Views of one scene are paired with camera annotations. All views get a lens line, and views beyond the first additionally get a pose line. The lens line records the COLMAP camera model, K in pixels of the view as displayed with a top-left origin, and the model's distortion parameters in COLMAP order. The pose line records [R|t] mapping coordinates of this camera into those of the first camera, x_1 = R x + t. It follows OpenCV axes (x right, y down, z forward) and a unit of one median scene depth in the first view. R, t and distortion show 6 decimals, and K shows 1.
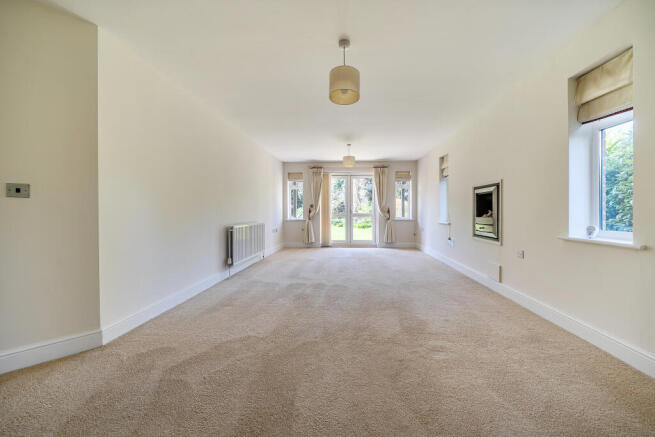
lens RADIAL K [[230.3, 0, 327.2], [0, 230.3, 212.8], [0, 0, 1]] dist [-0.001492, -0.000282]
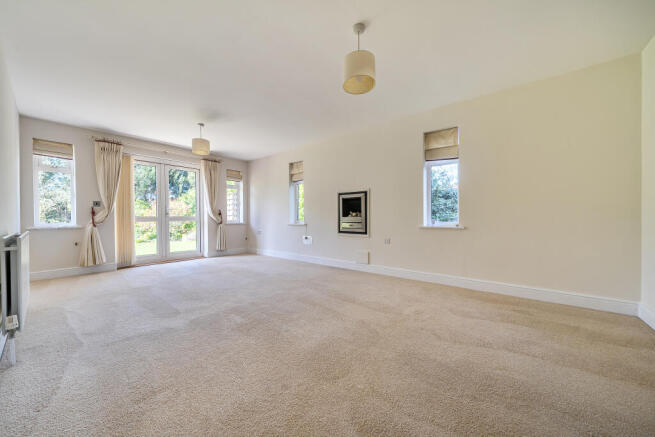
lens RADIAL K [[242.1, 0, 326.4], [0, 242.1, 219.6], [0, 0, 1]] dist [-0.002100, -0.000233]
pose [[0.592639, -0.007453, 0.805434, -0.239086], [0.005323, 0.999972, 0.005337, 0.012625], [-0.805451, 0.001125, 0.592662, 0.153762]]
